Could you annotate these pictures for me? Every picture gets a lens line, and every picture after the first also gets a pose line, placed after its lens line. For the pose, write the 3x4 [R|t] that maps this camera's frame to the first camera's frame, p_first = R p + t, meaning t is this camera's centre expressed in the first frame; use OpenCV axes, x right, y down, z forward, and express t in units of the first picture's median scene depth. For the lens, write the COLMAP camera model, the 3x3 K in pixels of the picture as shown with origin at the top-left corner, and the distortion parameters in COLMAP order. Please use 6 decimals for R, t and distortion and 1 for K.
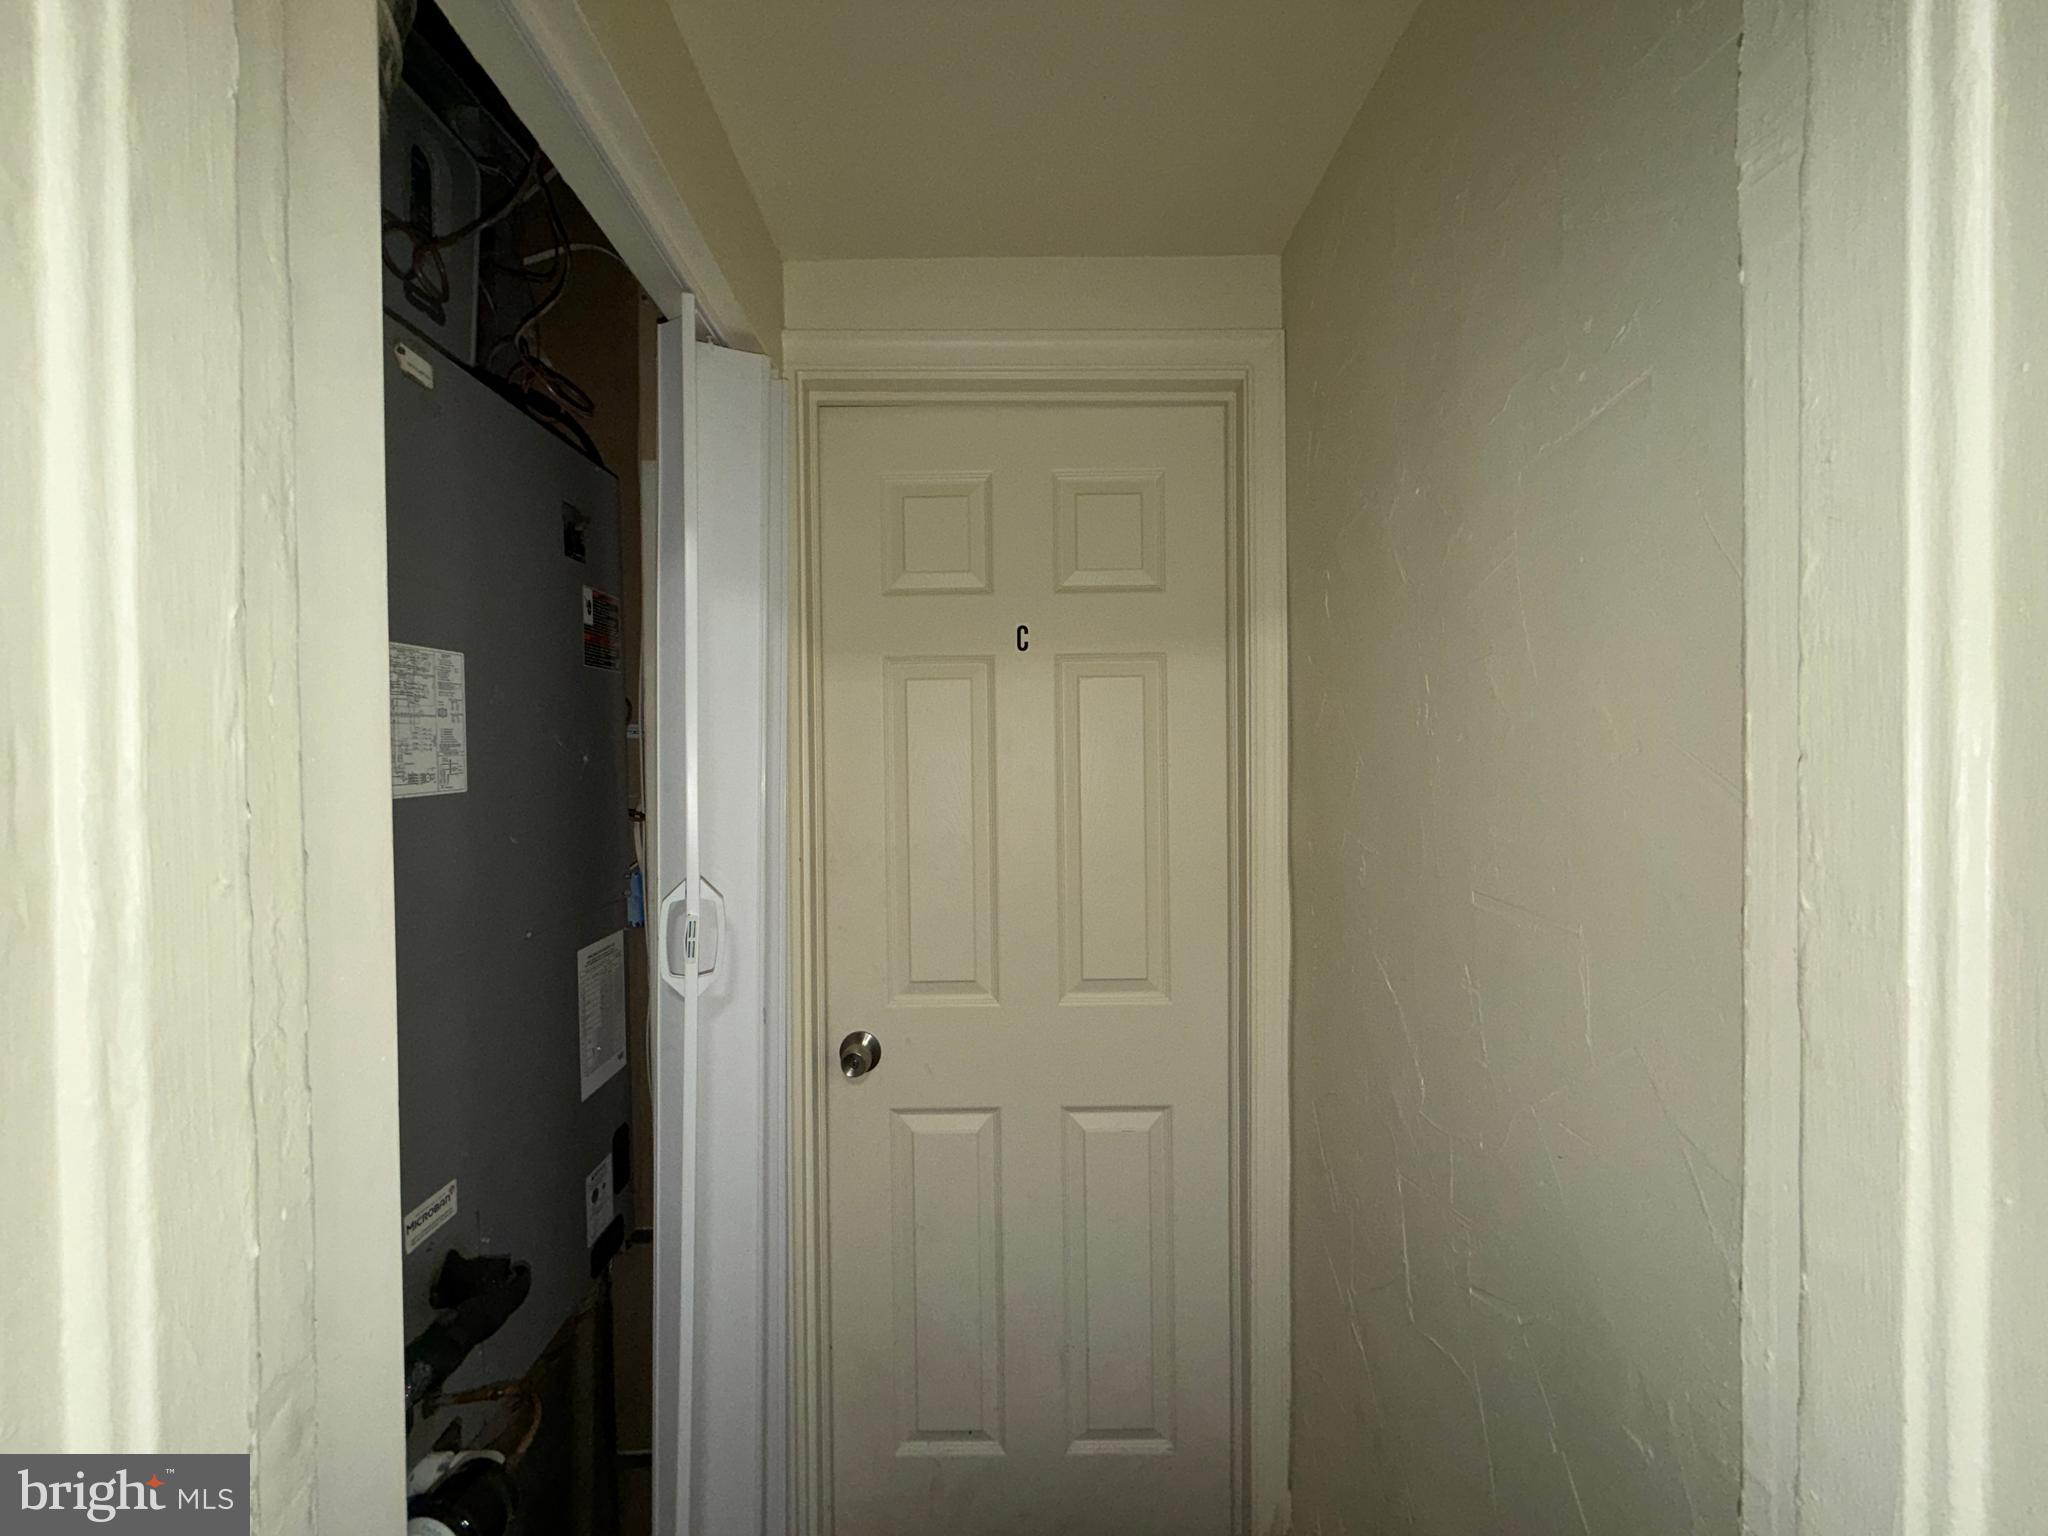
lens RADIAL K [[814.0, 0, 1019.8], [0, 814.0, 771.1], [0, 0, 1]] dist [-0.000139, -0.000221]
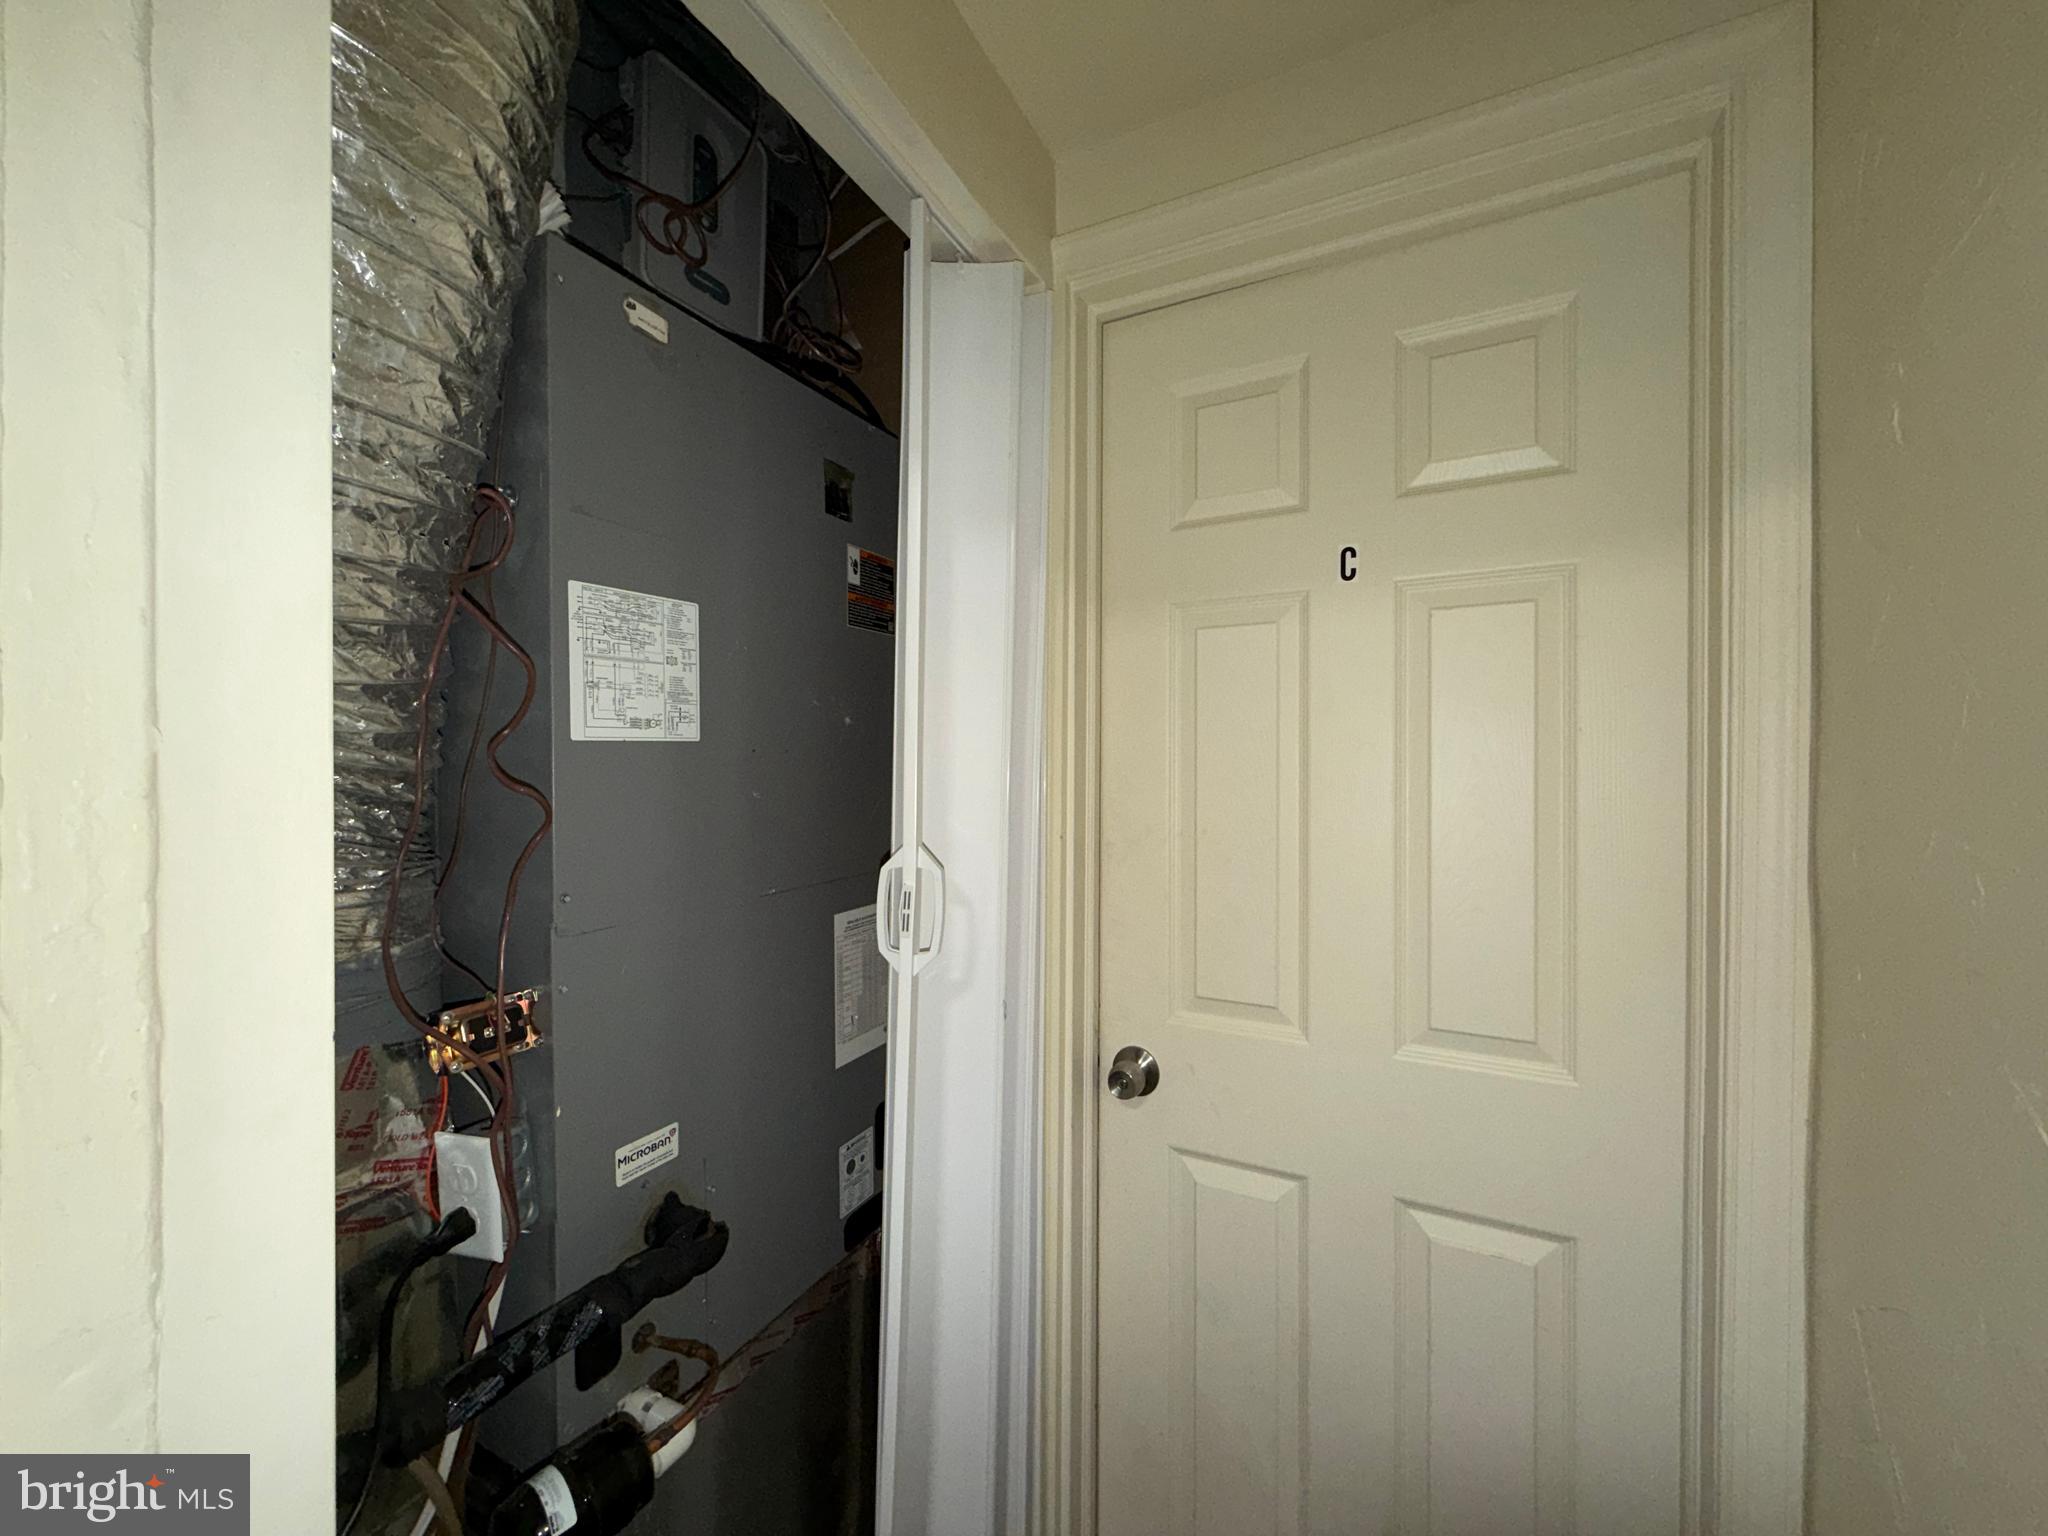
lens RADIAL K [[814.0, 0, 1019.8], [0, 814.0, 771.1], [0, 0, 1]] dist [-0.000139, -0.000221]
pose [[0.879839, 0.014078, -0.475064, 0.117050], [-0.018229, 0.999825, -0.004133, 0.046023], [0.474922, 0.012297, 0.879942, 0.230695]]
